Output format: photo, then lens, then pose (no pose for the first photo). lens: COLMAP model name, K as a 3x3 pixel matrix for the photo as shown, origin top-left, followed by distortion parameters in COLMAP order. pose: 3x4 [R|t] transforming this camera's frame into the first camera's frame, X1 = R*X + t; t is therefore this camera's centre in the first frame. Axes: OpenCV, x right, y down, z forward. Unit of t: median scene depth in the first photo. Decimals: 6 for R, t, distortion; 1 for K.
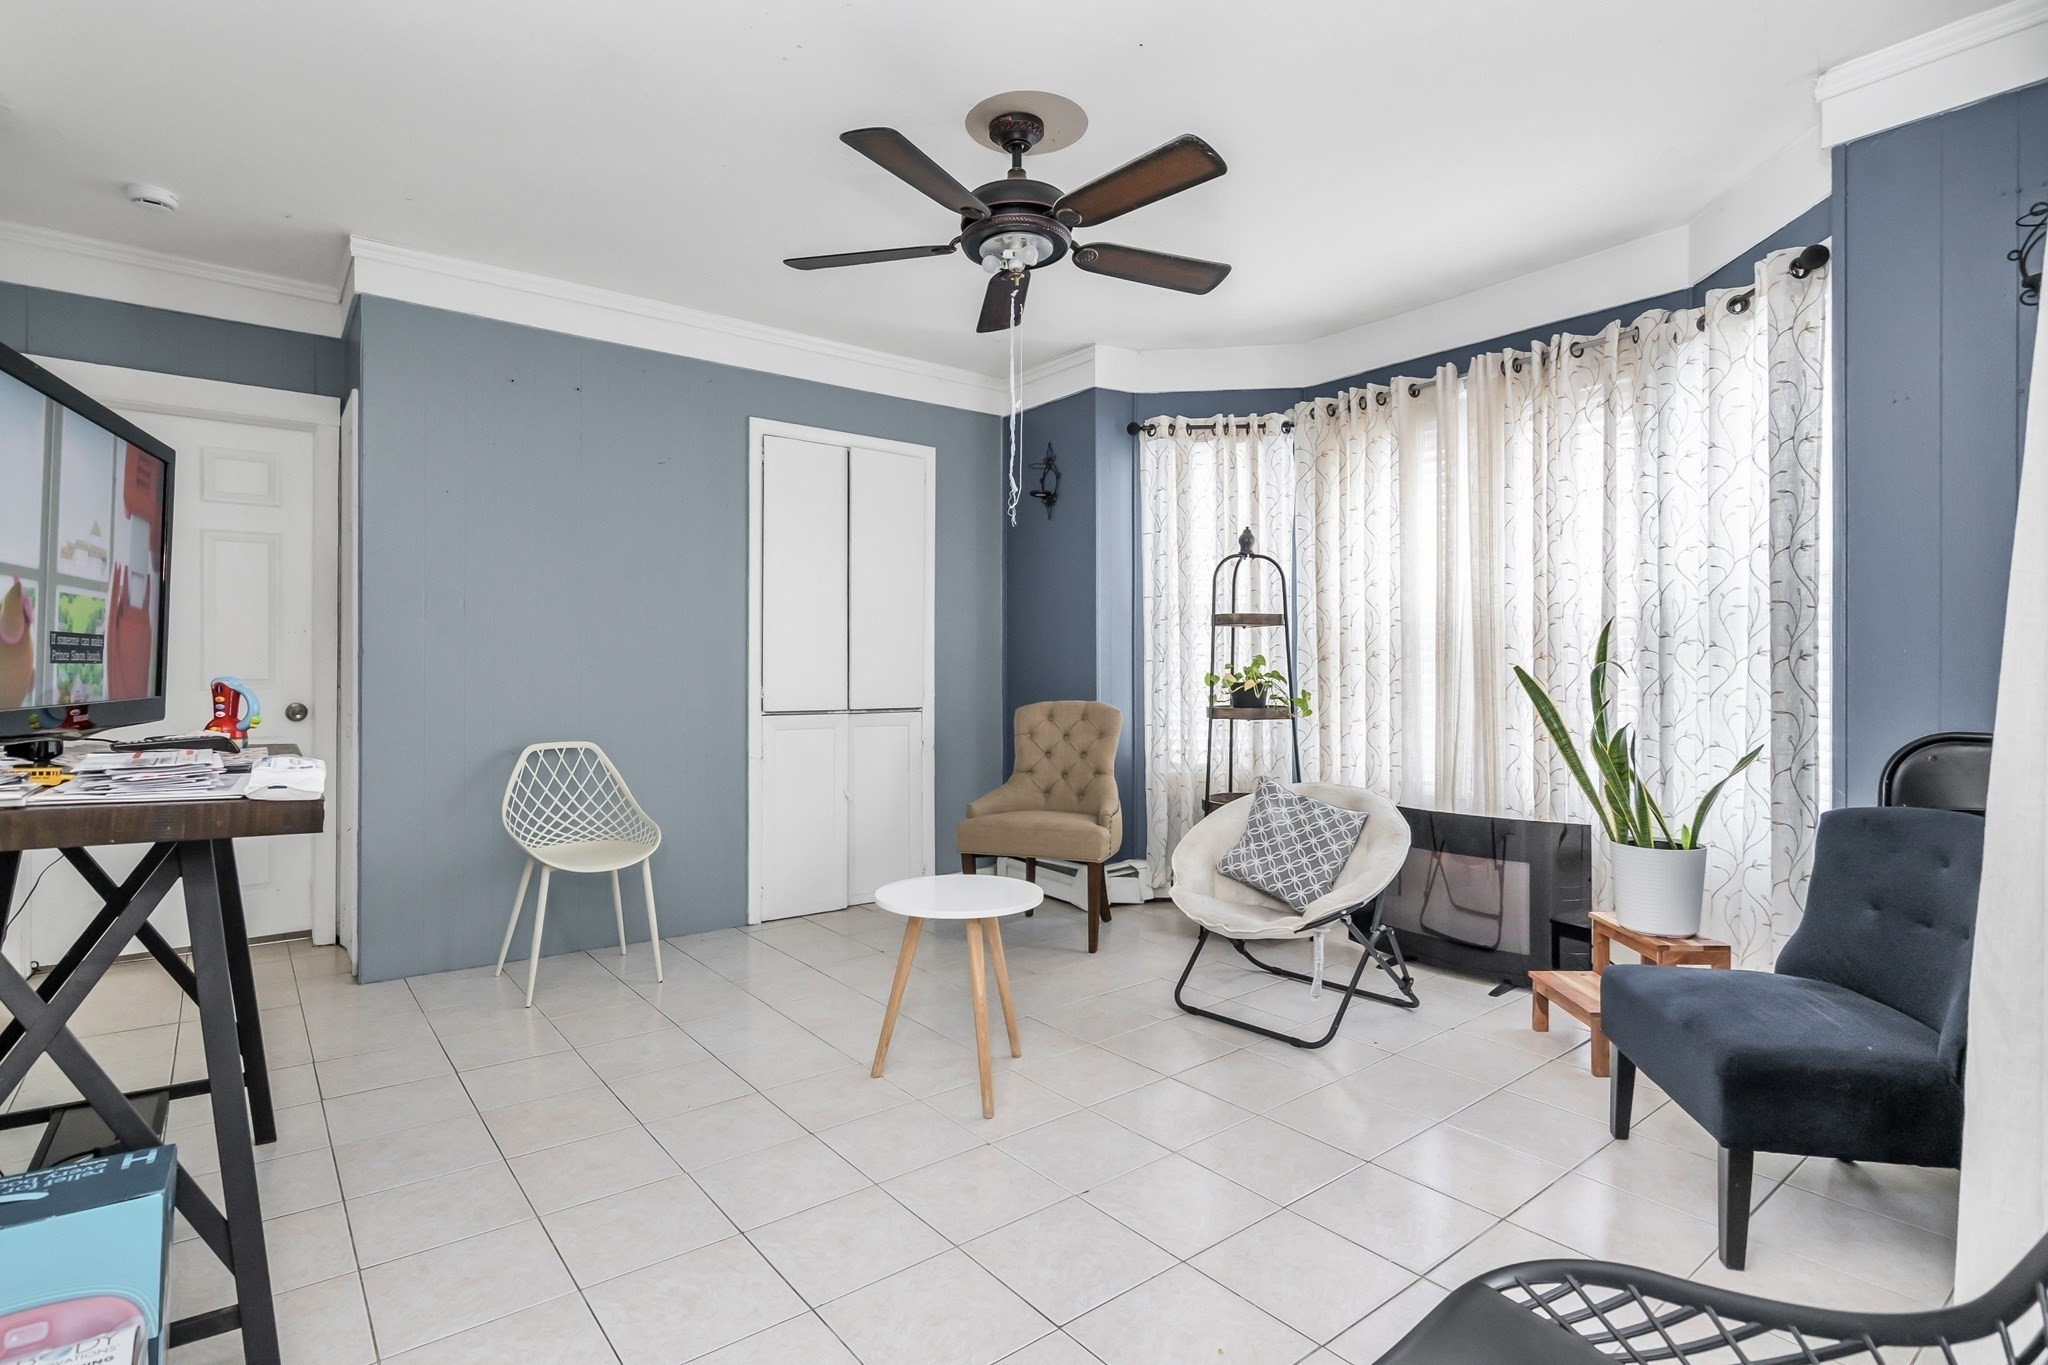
lens RADIAL K [[998.3, 0, 1008.9], [0, 998.3, 666.6], [0, 0, 1]] dist [0.004375, 0.001504]
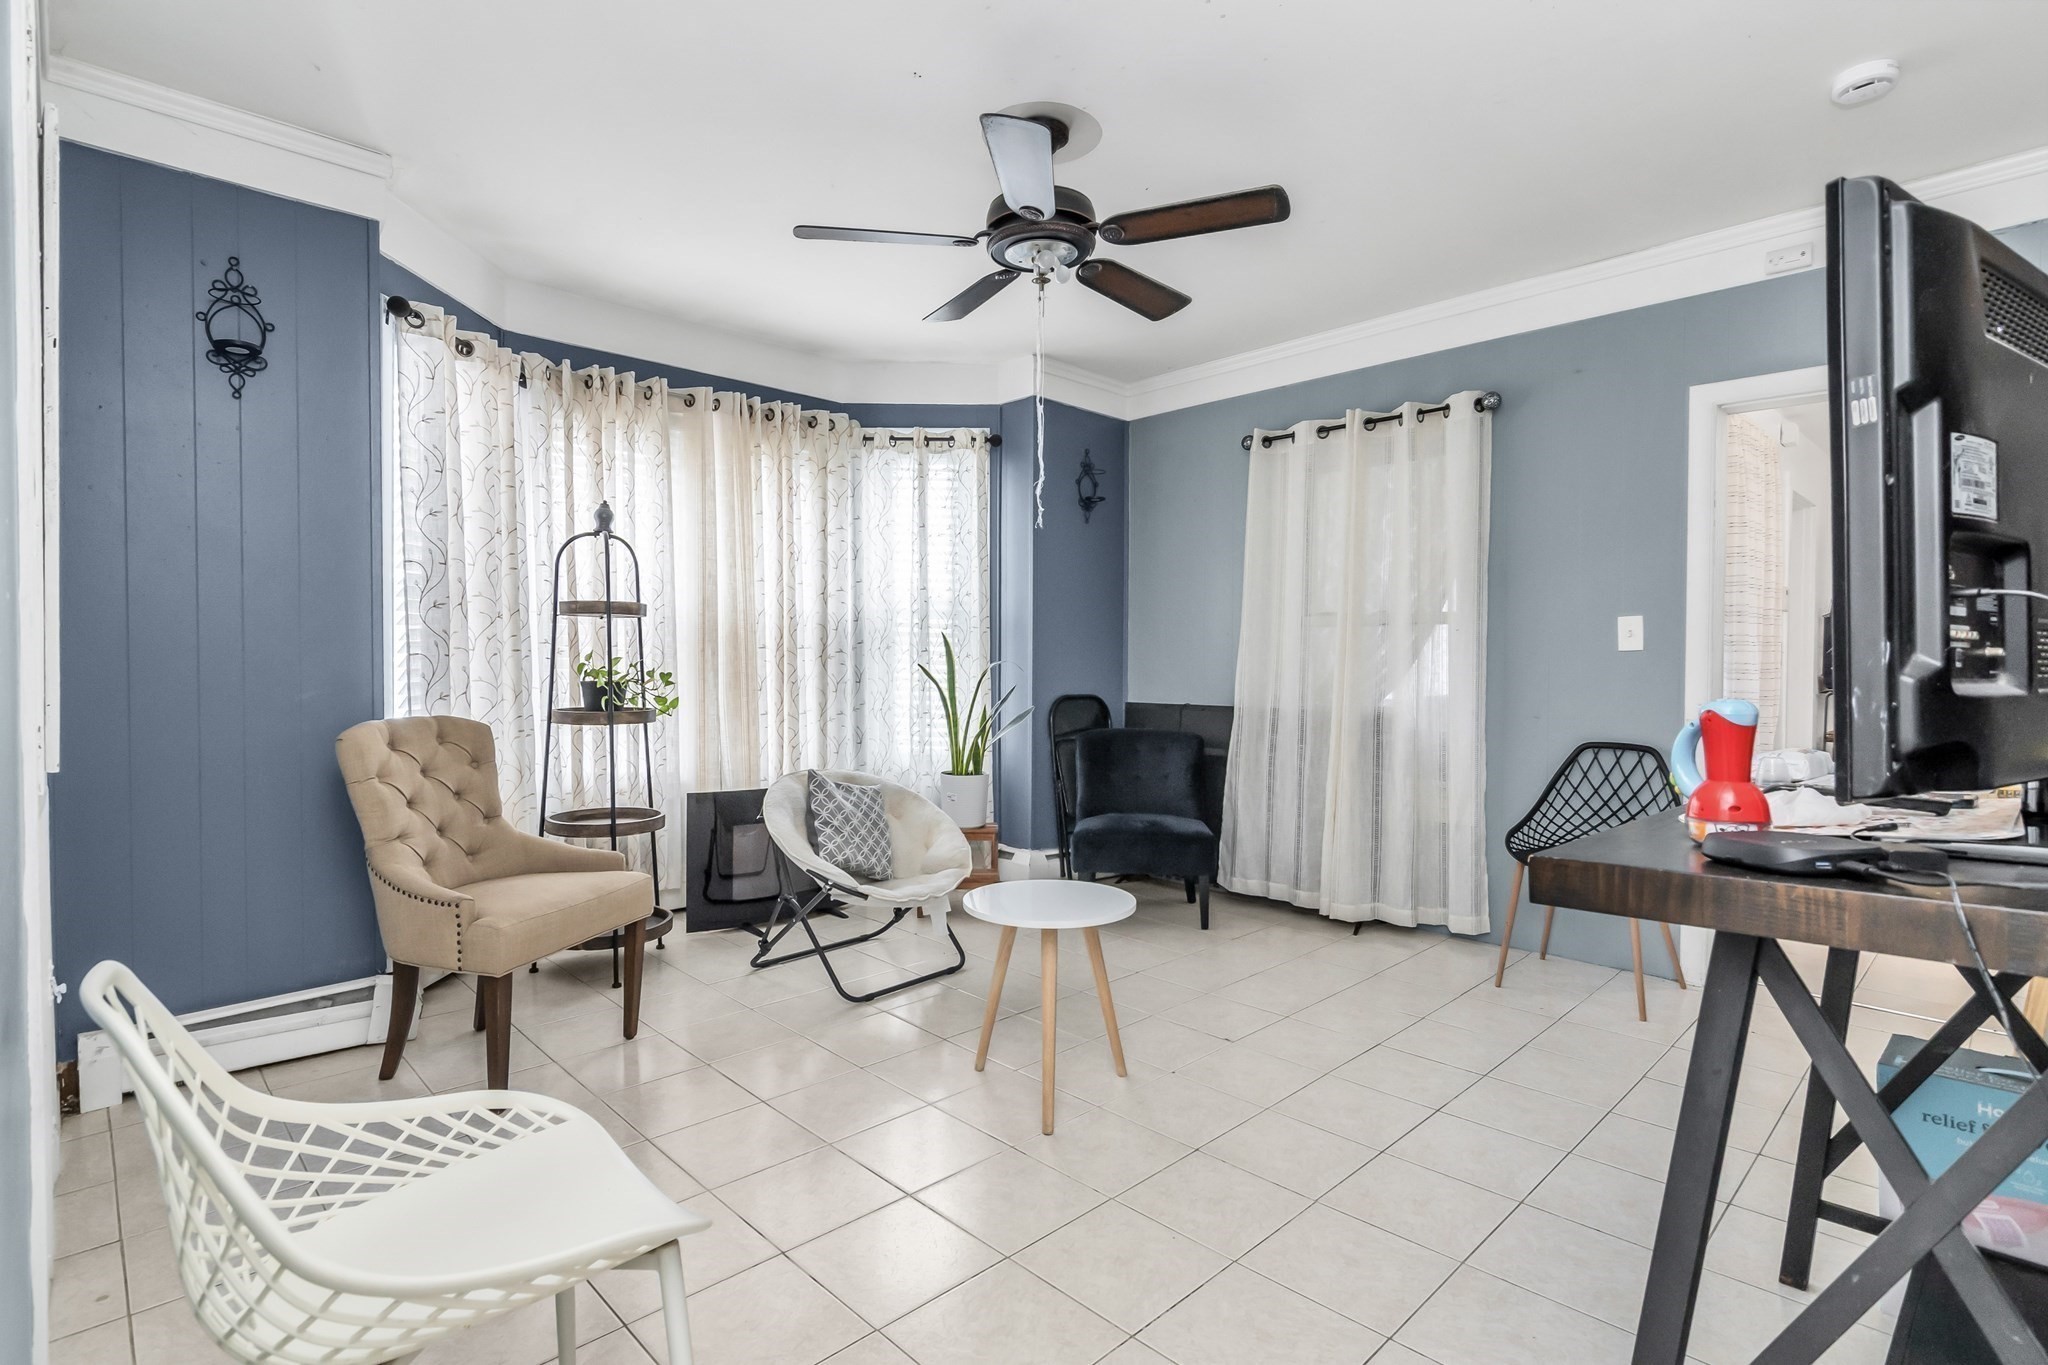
lens RADIAL K [[998.3, 0, 1009.1], [0, 998.3, 679.1], [0, 0, 1]] dist [0.004375, 0.001504]
pose [[-0.085751, -0.017855, 0.996157, -0.655639], [-0.002573, 0.999840, 0.017700, -0.002319], [-0.996313, -0.001046, -0.085784, 0.728505]]
